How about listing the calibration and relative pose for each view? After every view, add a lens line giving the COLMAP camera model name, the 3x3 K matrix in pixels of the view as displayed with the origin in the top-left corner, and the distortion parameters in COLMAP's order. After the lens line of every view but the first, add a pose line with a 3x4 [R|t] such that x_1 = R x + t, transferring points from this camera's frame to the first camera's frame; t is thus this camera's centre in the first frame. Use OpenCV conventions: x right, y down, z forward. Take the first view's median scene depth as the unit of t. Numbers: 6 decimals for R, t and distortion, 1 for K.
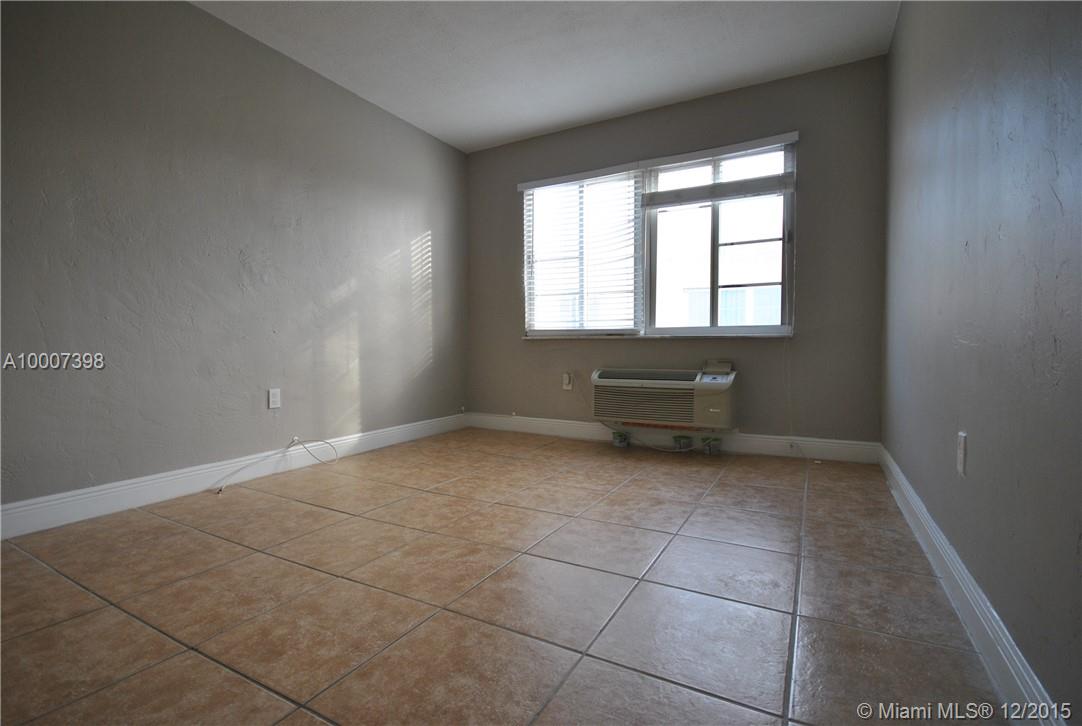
lens RADIAL K [[496.5, 0, 547.8], [0, 496.5, 361.3], [0, 0, 1]] dist [0.007903, -0.000081]
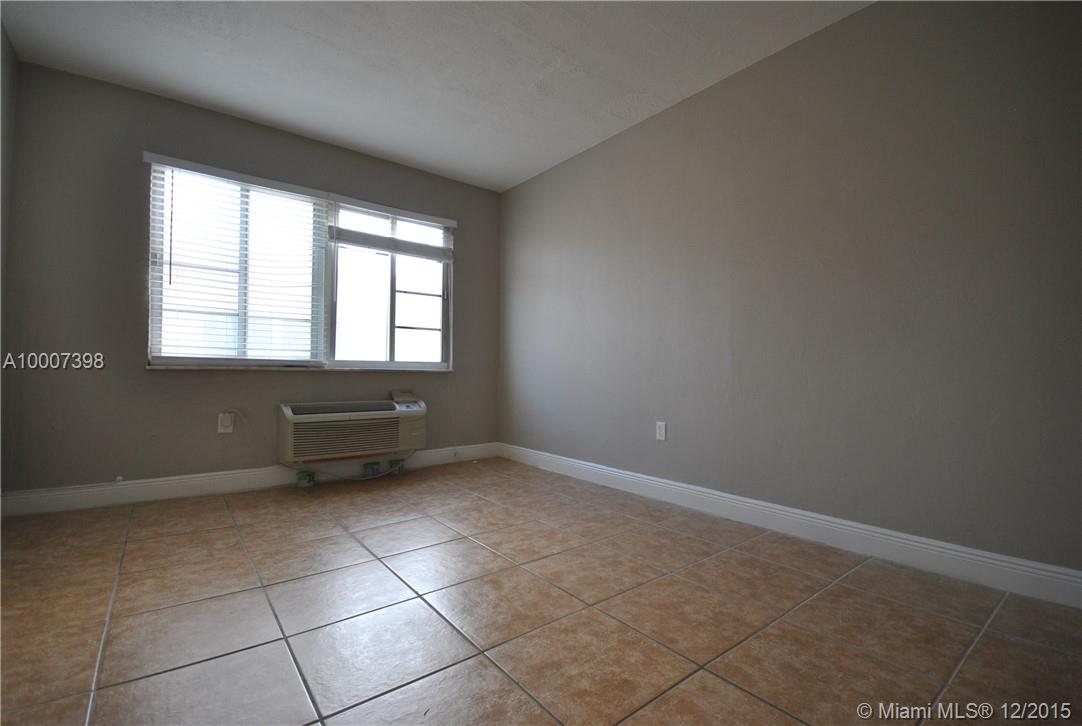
lens RADIAL K [[478.6, 0, 540.8], [0, 478.6, 365.0], [0, 0, 1]] dist [-0.000185, -0.001137]
pose [[0.395207, 0.016603, 0.918442, -0.542152], [0.019380, 0.999463, -0.026407, -0.025976], [-0.918388, 0.028235, 0.394673, 0.255052]]
